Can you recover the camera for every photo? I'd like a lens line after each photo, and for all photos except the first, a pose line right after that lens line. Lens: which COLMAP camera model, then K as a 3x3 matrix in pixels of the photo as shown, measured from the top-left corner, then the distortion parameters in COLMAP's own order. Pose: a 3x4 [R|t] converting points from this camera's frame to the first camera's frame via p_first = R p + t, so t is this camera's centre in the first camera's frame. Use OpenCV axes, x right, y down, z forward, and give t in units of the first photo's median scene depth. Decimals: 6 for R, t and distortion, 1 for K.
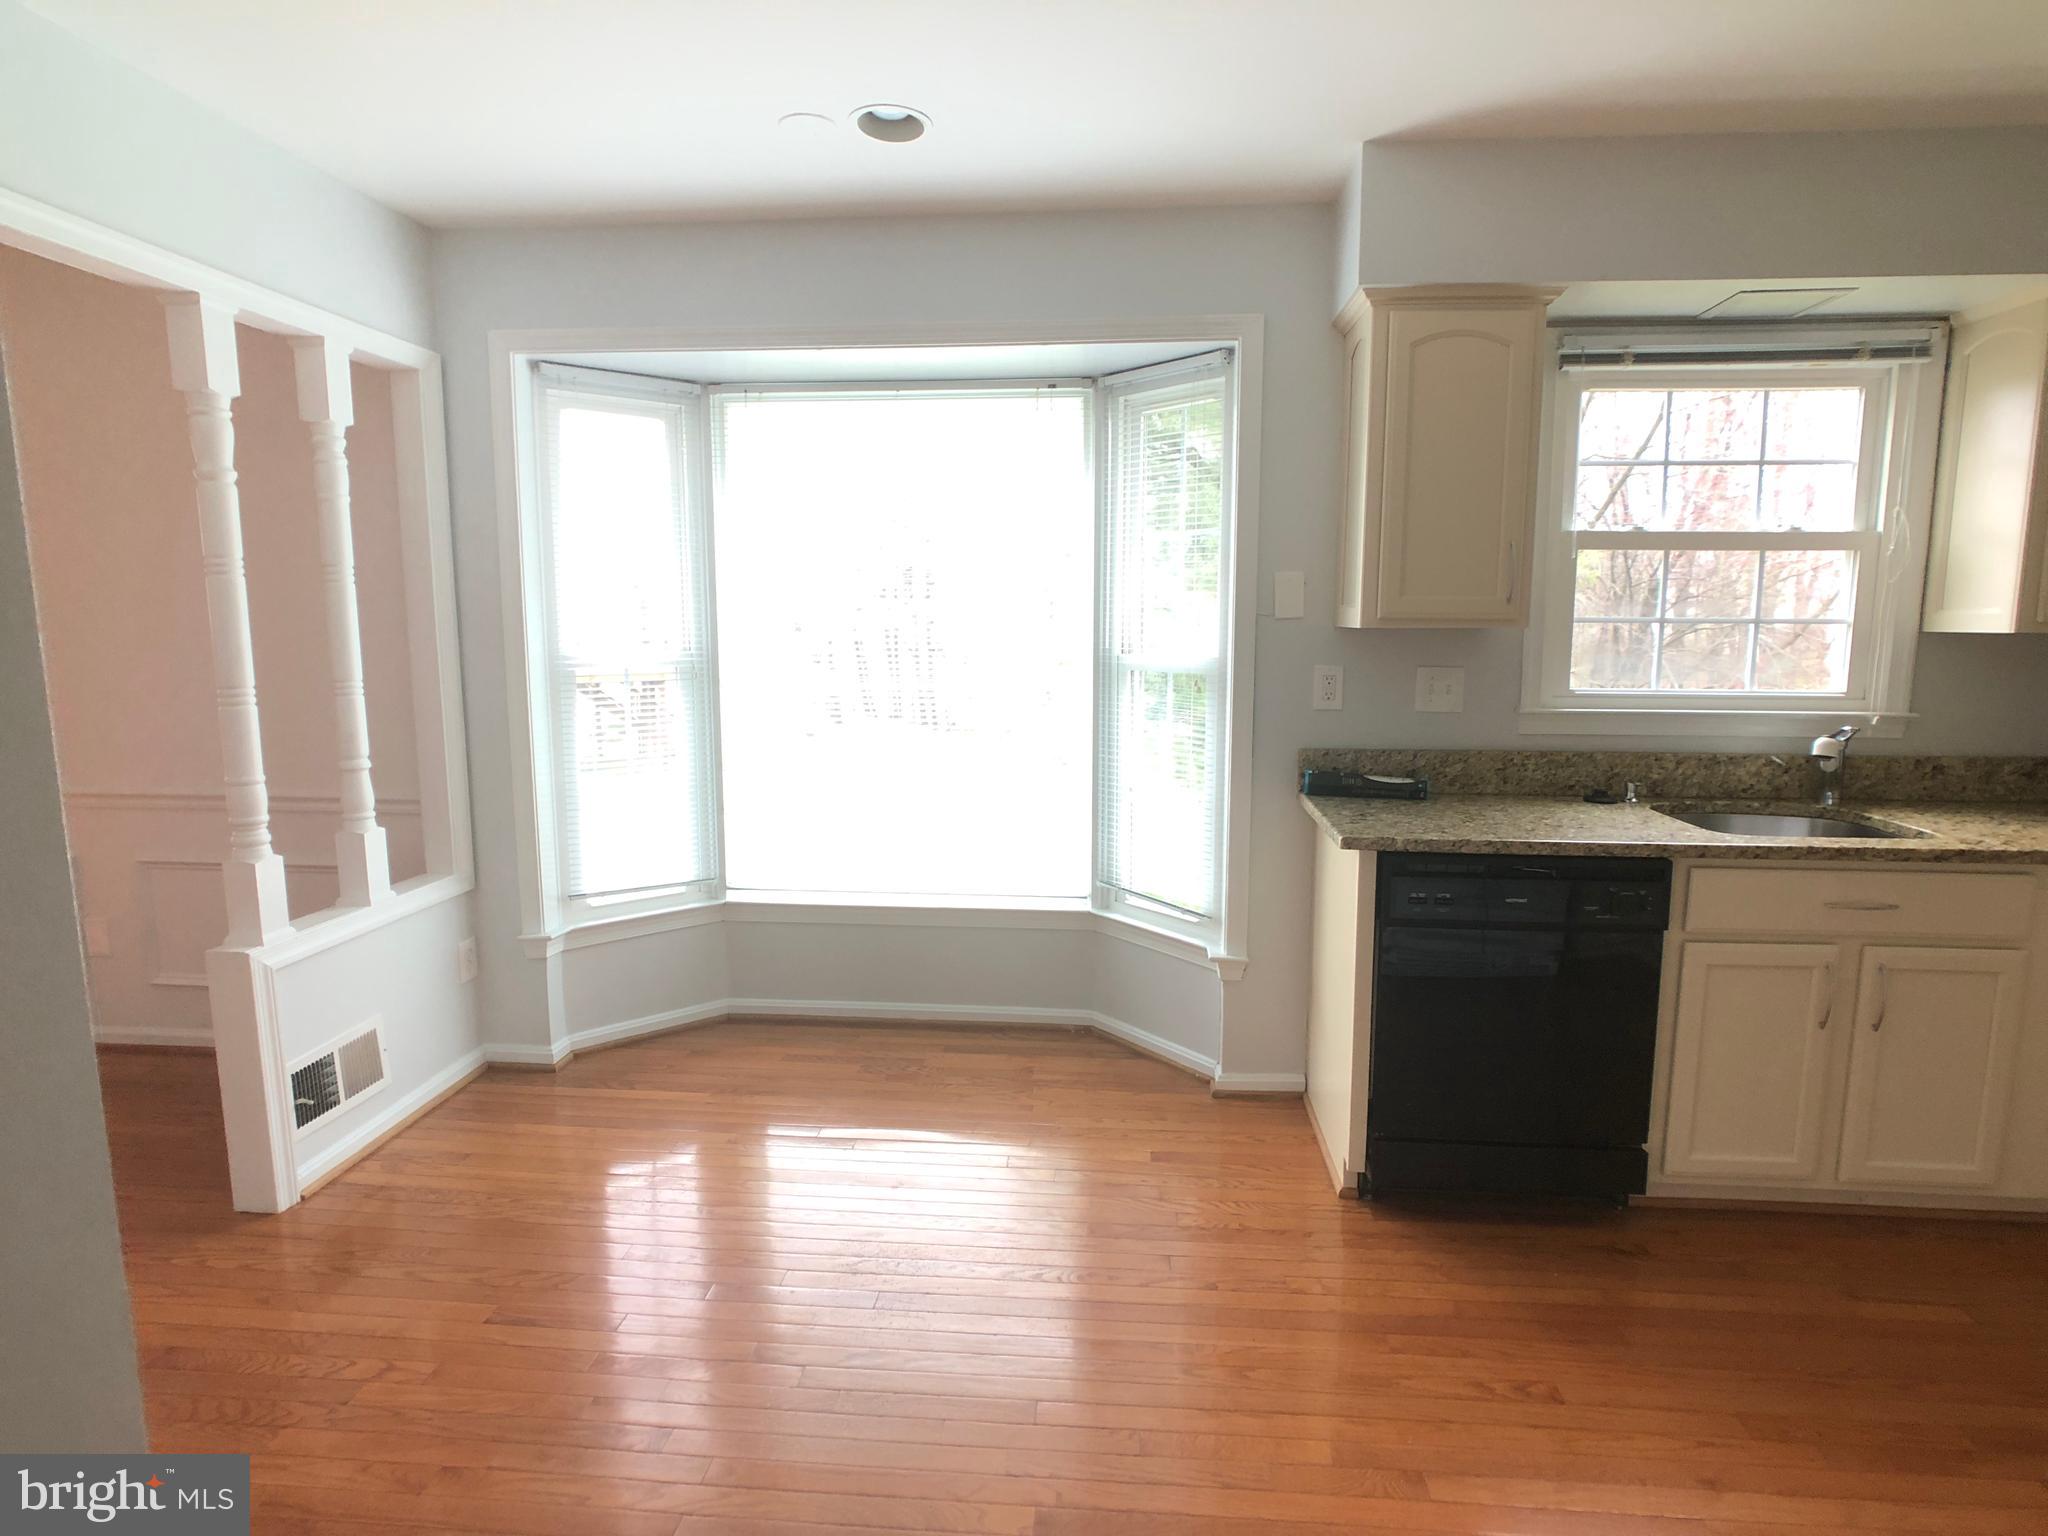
lens RADIAL K [[1066.4, 0, 1042.2], [0, 1066.4, 763.0], [0, 0, 1]] dist [-0.043972, 0.020675]
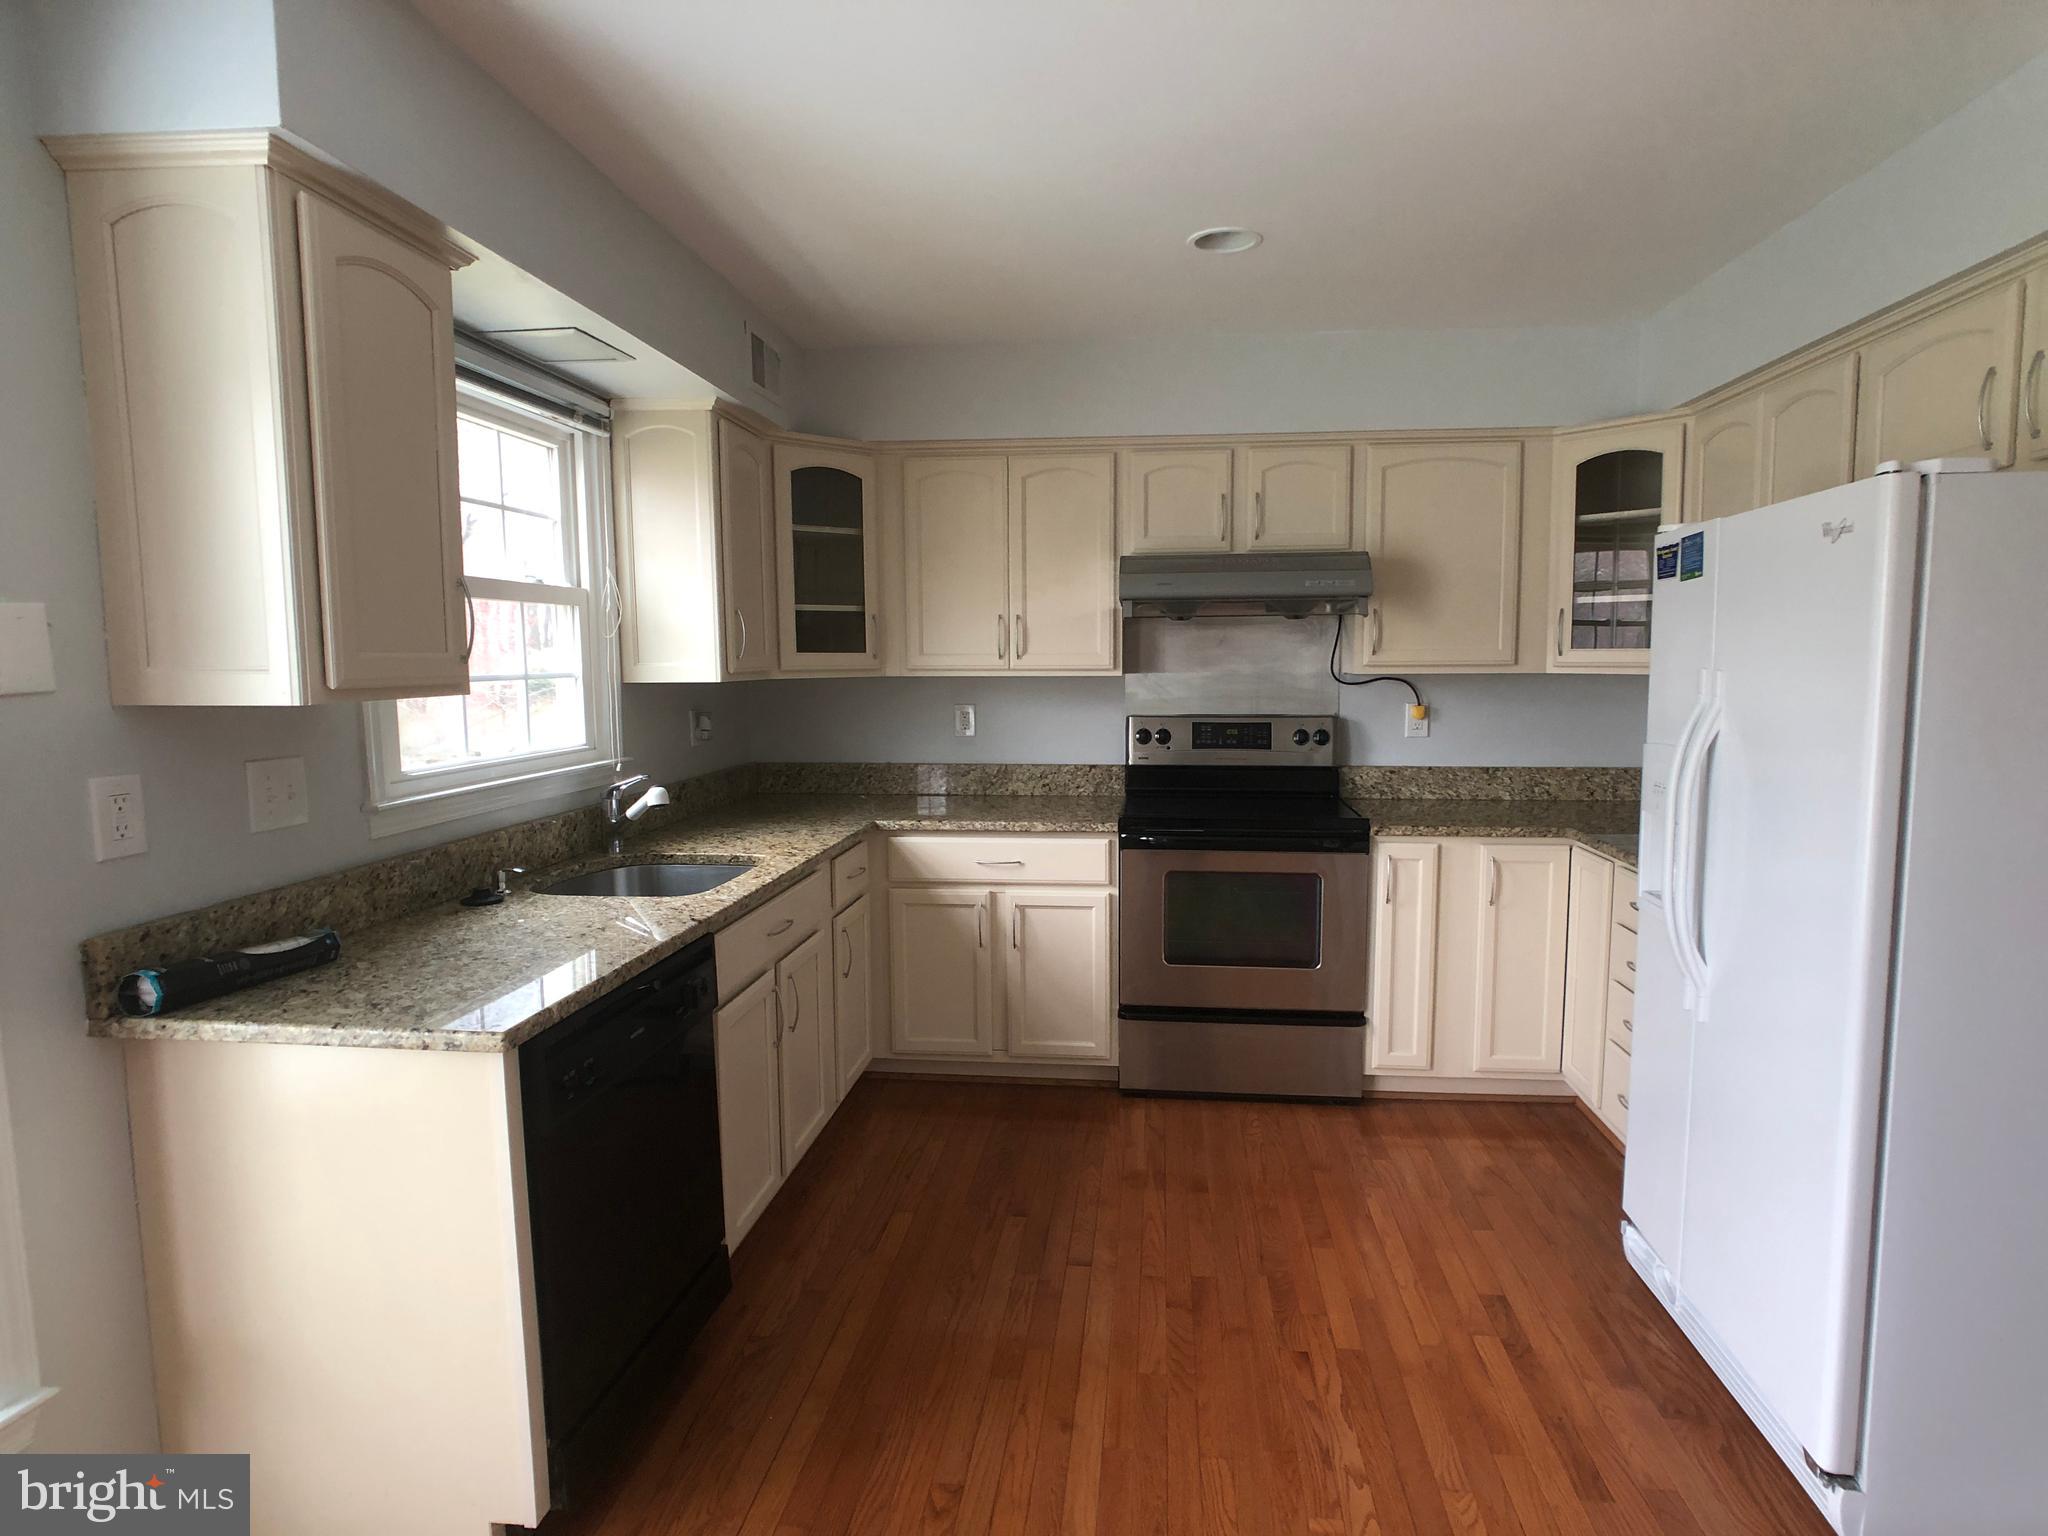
lens RADIAL K [[1075.1, 0, 1047.8], [0, 1075.1, 763.6], [0, 0, 1]] dist [-0.014390, -0.002042]
pose [[0.010953, -0.099119, 0.995015, -0.281687], [0.141584, 0.985203, 0.096583, -0.088410], [-0.989866, 0.139820, 0.024825, 0.546230]]
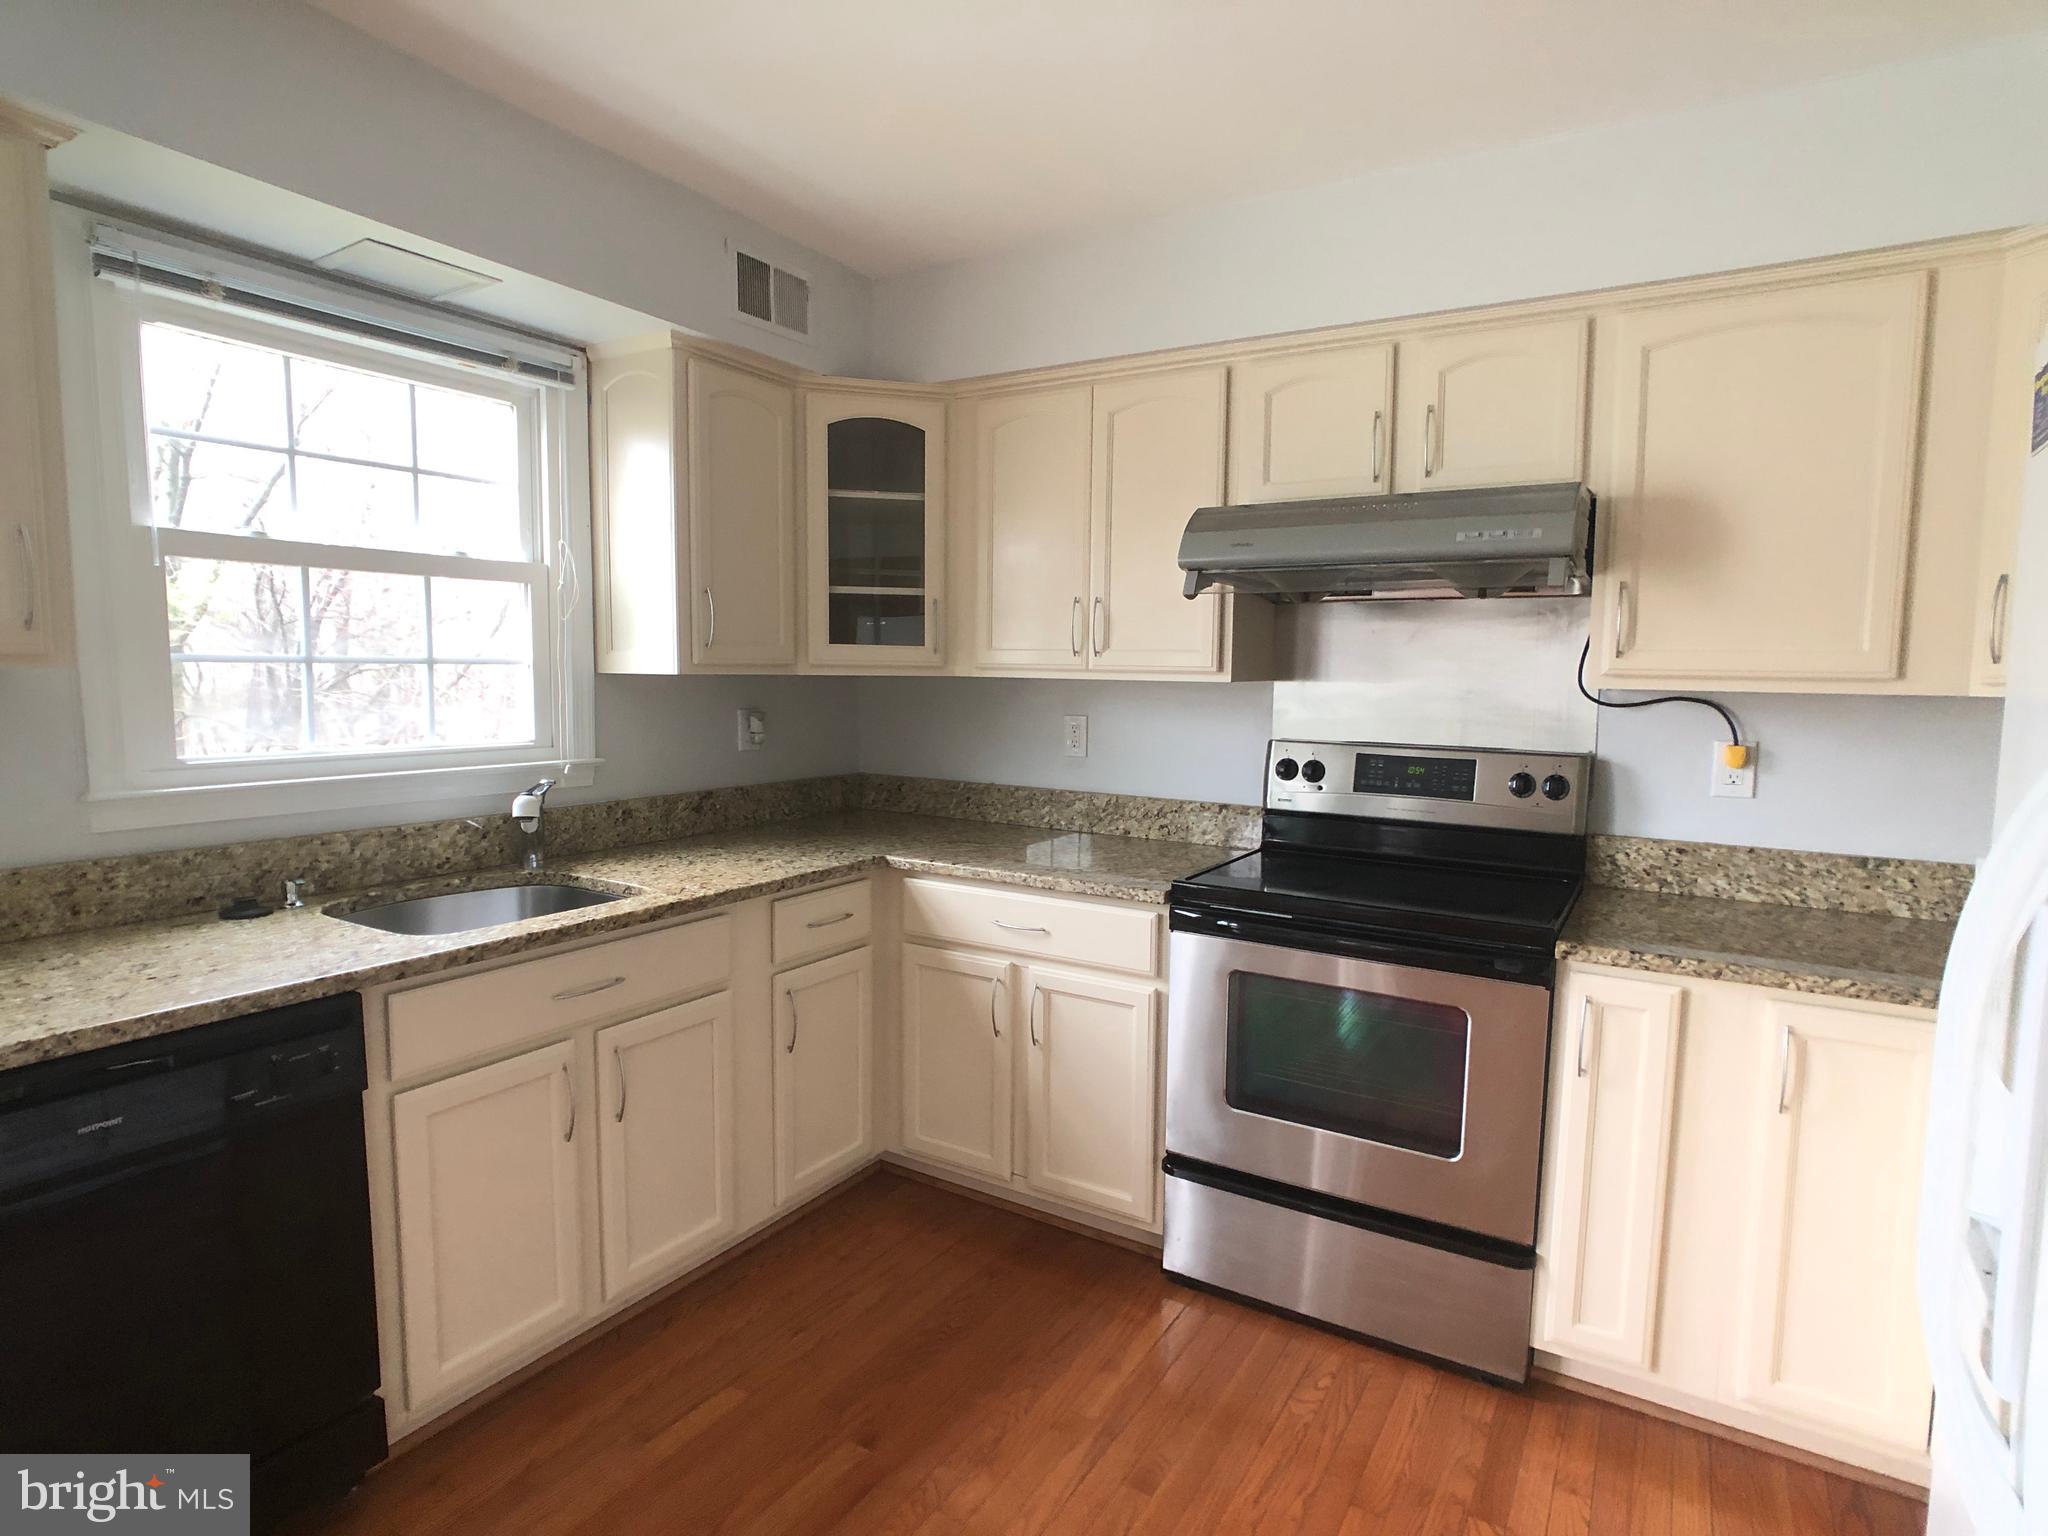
lens RADIAL K [[1075.1, 0, 1047.8], [0, 1075.1, 763.6], [0, 0, 1]] dist [-0.014390, -0.002042]
pose [[0.433068, -0.072206, 0.898465, 0.132857], [0.107755, 0.993785, 0.027927, -0.026402], [-0.894897, 0.084719, 0.438157, 0.208023]]
